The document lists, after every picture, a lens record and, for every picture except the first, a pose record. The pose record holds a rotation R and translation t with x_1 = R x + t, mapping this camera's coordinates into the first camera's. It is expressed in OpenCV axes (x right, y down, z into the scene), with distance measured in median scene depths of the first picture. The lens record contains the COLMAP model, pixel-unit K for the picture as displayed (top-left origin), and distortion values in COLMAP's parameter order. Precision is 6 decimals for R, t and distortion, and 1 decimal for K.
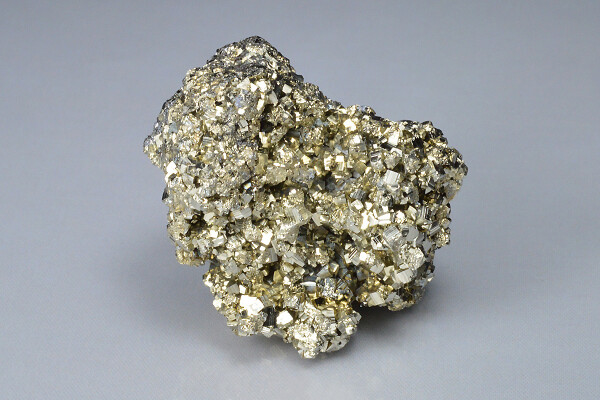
lens RADIAL K [[1253.9, 0, 300.0], [0, 1253.9, 200.0], [0, 0, 1]] dist [-0.015096, -0.029129]
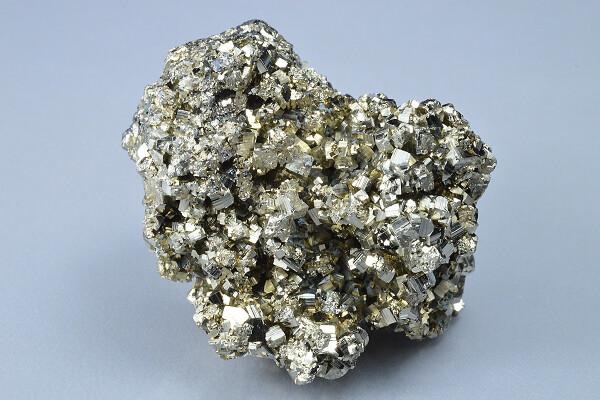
lens RADIAL K [[1253.9, 0, 300.0], [0, 1253.9, 200.0], [0, 0, 1]] dist [-0.015096, -0.029129]
pose [[0.997848, 0.007186, -0.065178, 0.058674], [-0.014328, 0.993852, -0.109789, 0.098264], [0.063988, 0.110487, 0.991816, 0.164311]]
